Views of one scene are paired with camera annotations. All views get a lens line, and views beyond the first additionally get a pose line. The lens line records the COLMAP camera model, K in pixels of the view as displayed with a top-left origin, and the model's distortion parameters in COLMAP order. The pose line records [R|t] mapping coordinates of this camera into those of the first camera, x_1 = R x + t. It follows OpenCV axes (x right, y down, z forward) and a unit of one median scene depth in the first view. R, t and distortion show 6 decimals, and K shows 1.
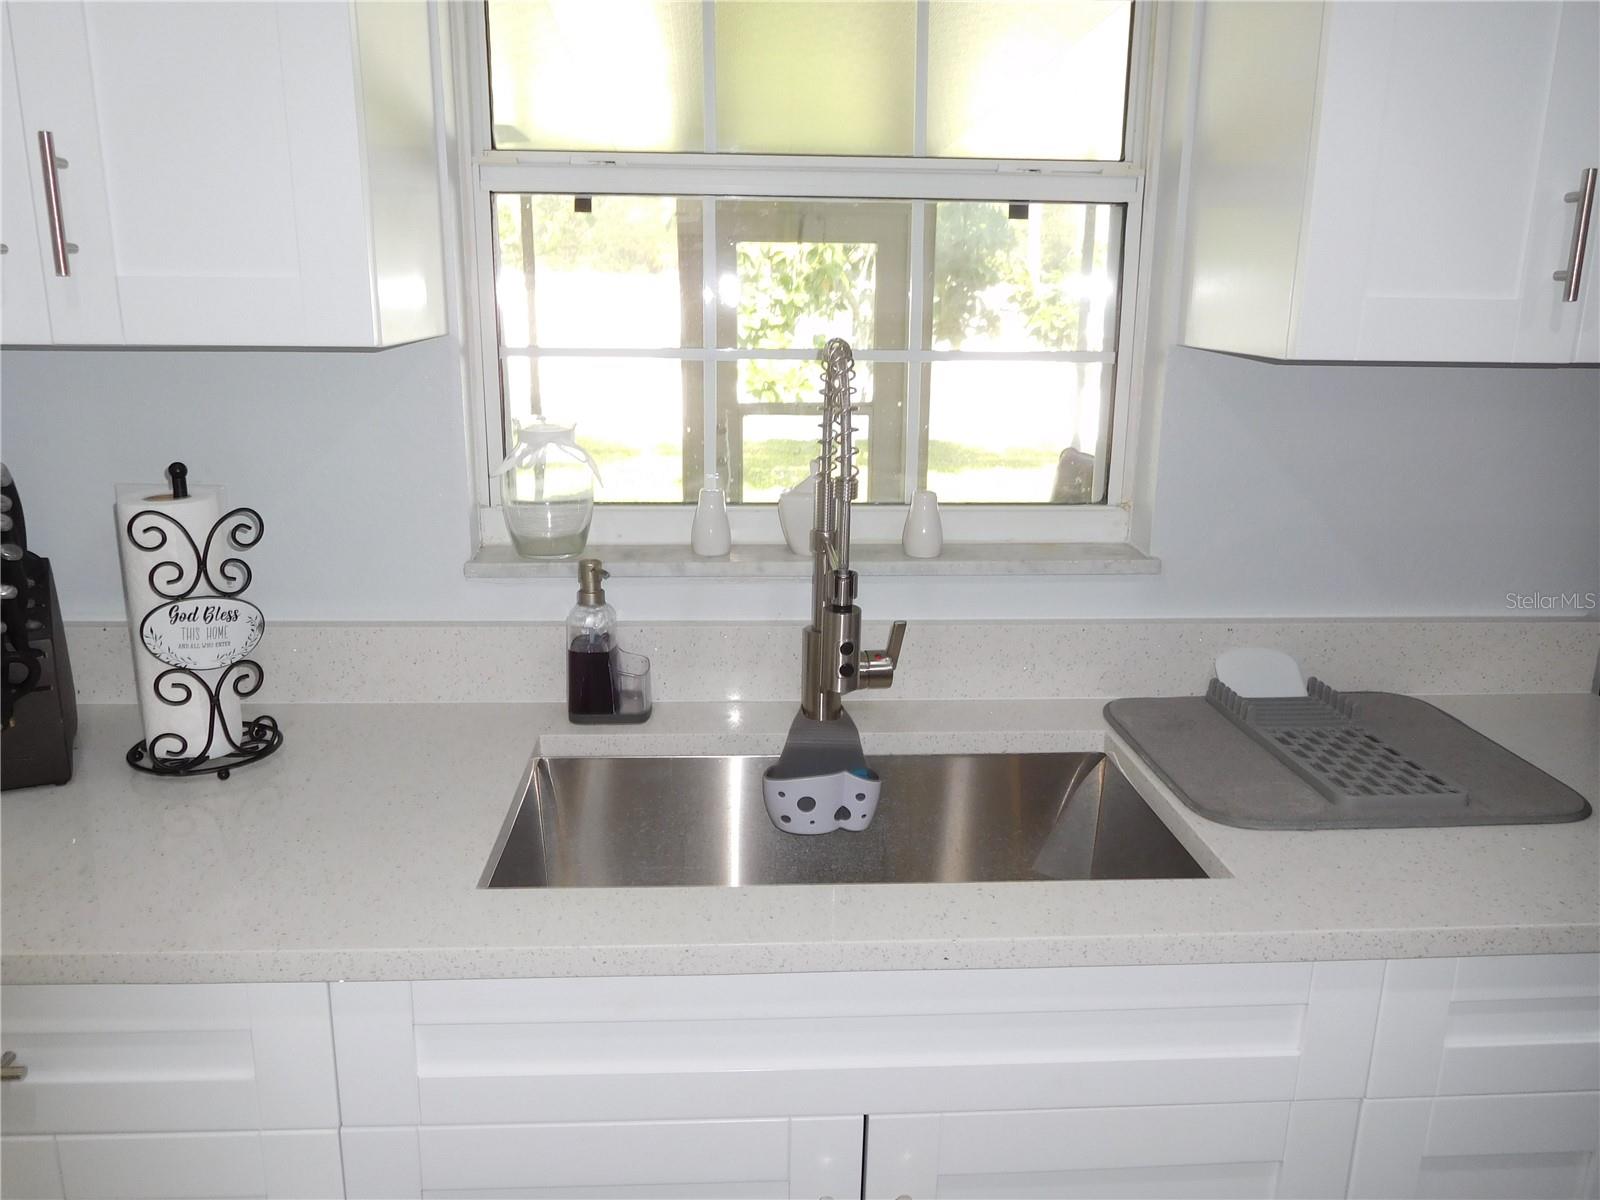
lens RADIAL K [[1176.1, 0, 797.2], [0, 1176.1, 599.2], [0, 0, 1]] dist [-0.019345, -0.007301]
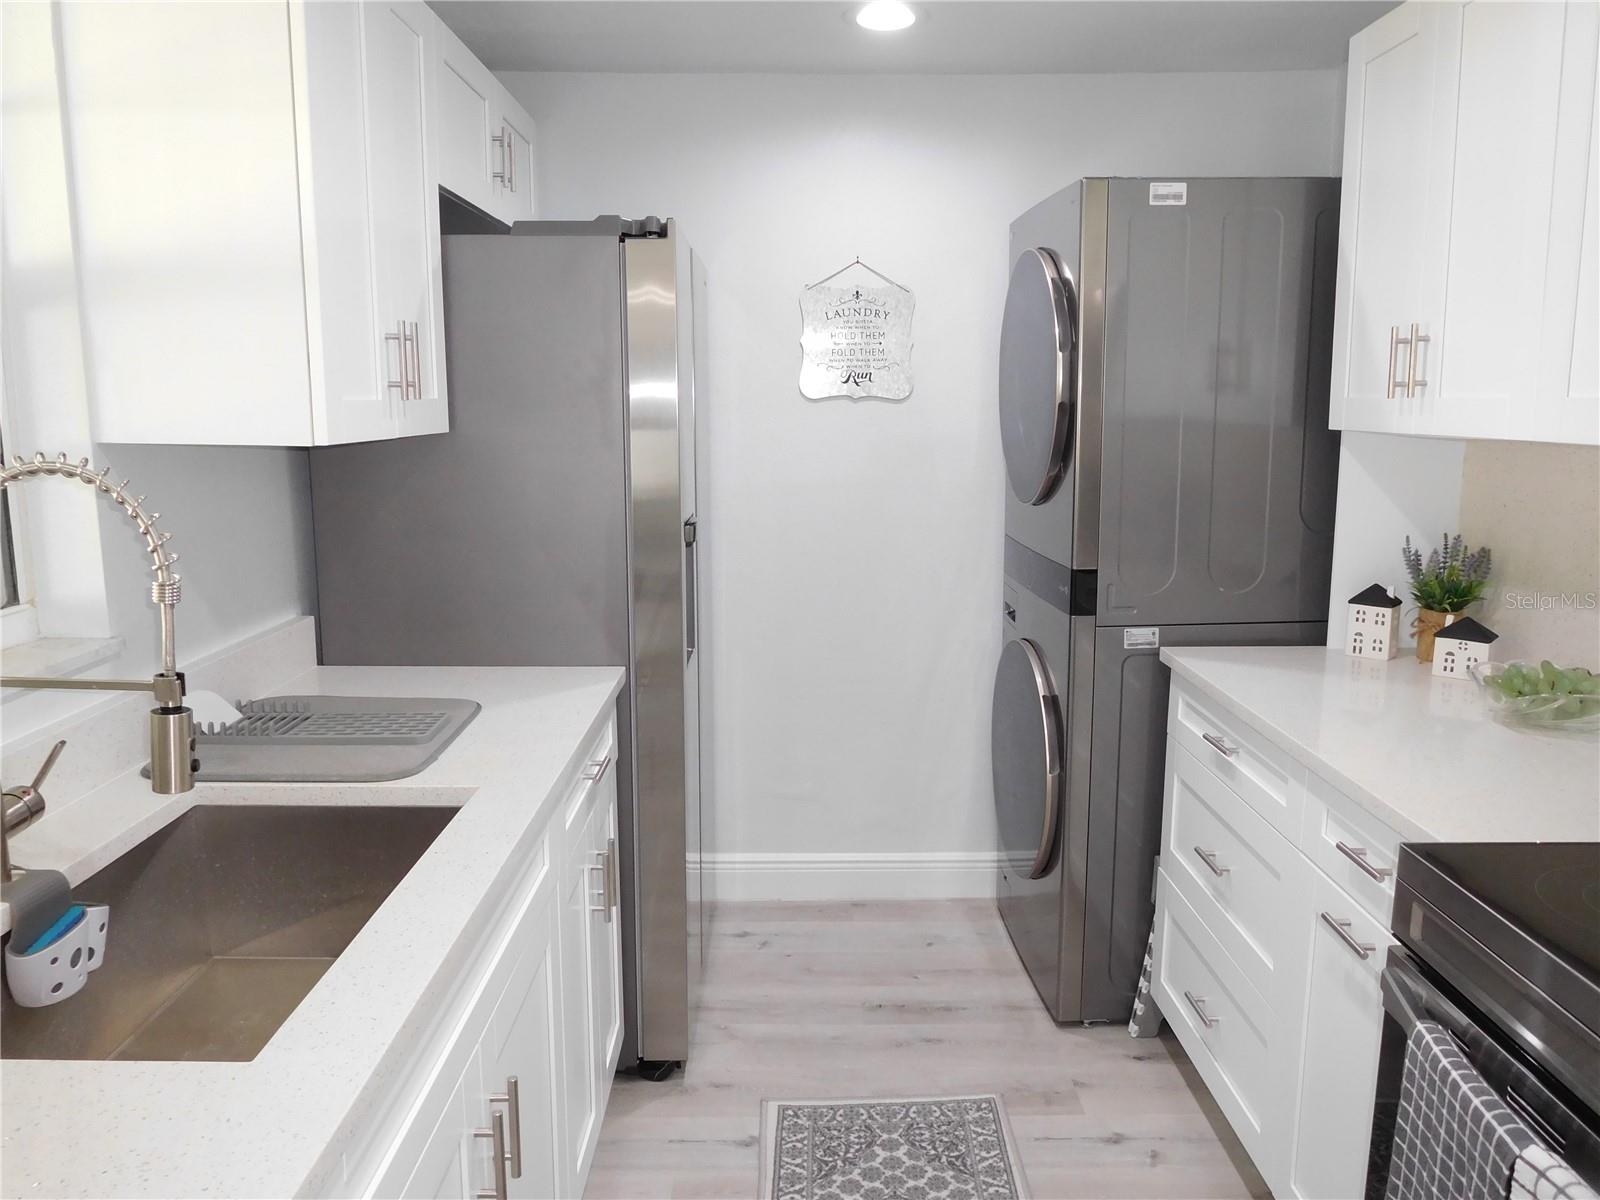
lens RADIAL K [[1176.1, 0, 800.4], [0, 1176.1, 595.1], [0, 0, 1]] dist [-0.019345, -0.007301]
pose [[0.051707, -0.173038, 0.983557, -0.902220], [0.245798, 0.956782, 0.155405, -0.108995], [-0.967941, 0.233721, 0.092005, 0.360312]]
